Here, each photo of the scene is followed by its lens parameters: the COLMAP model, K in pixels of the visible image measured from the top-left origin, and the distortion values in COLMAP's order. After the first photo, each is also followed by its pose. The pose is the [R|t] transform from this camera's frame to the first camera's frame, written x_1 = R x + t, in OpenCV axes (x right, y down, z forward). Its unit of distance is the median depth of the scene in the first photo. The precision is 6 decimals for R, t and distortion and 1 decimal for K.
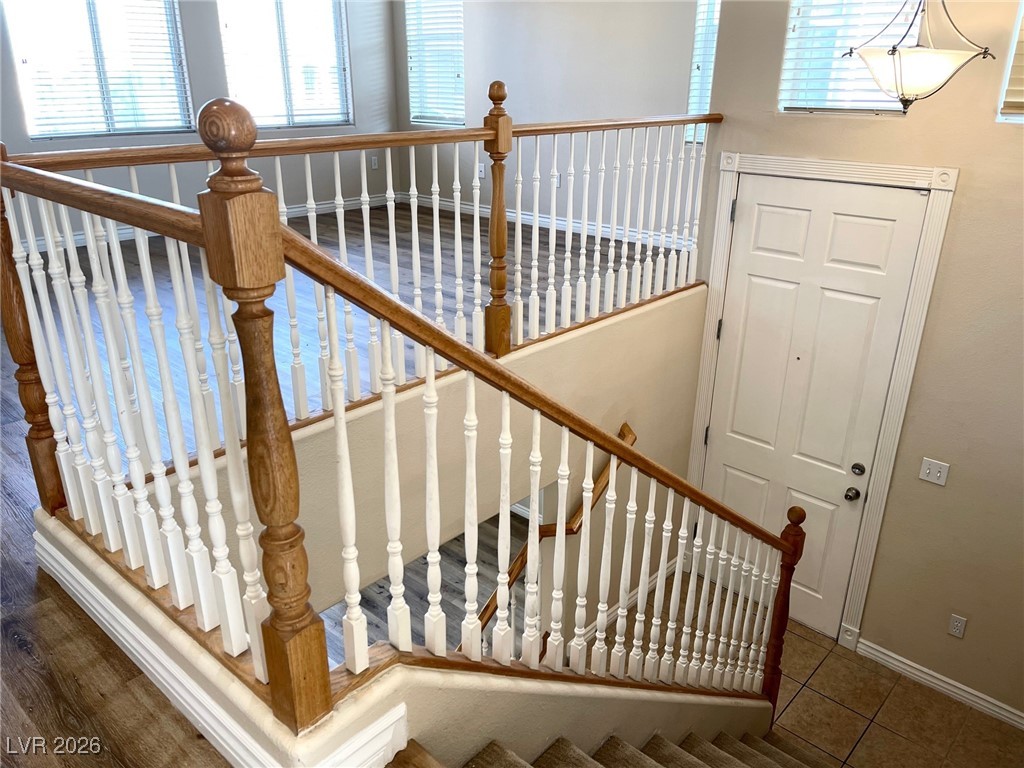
lens RADIAL K [[773.3, 0, 512.0], [0, 773.3, 384.0], [0, 0, 1]] dist [0.102750, -0.139515]
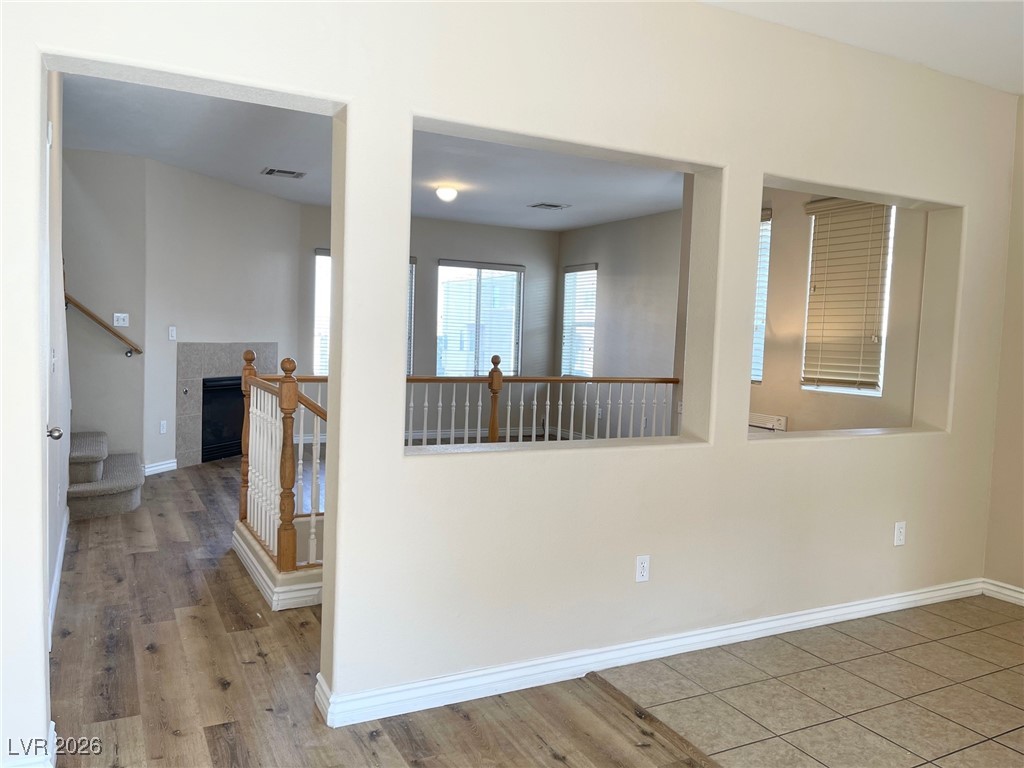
lens RADIAL K [[775.0, 0, 512.0], [0, 775.0, 384.0], [0, 0, 1]] dist [0.052396, -0.052329]
pose [[0.940174, 0.047285, -0.337397, 0.602365], [-0.152050, 0.944461, -0.291331, 0.213810], [0.304883, 0.325204, 0.895147, -0.620331]]
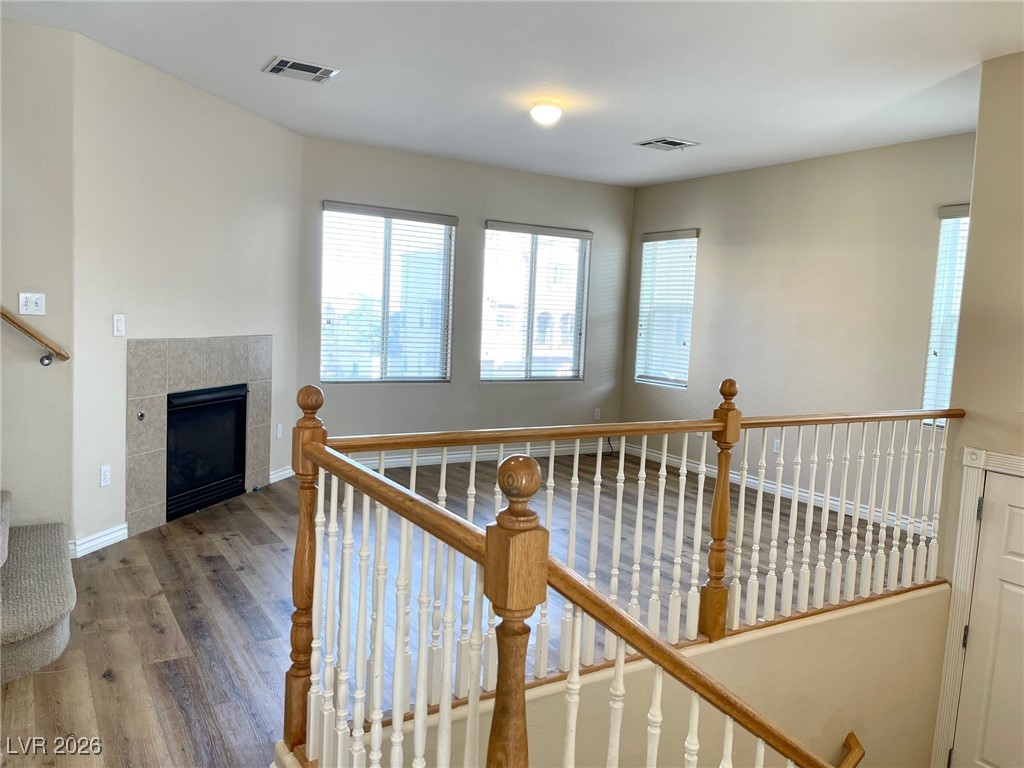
lens RADIAL K [[775.0, 0, 512.0], [0, 775.0, 384.0], [0, 0, 1]] dist [0.052396, -0.052329]
pose [[0.961859, 0.062529, -0.266301, -0.018450], [-0.136865, 0.952915, -0.270593, -0.043715], [0.236843, 0.296720, 0.925129, -0.058263]]
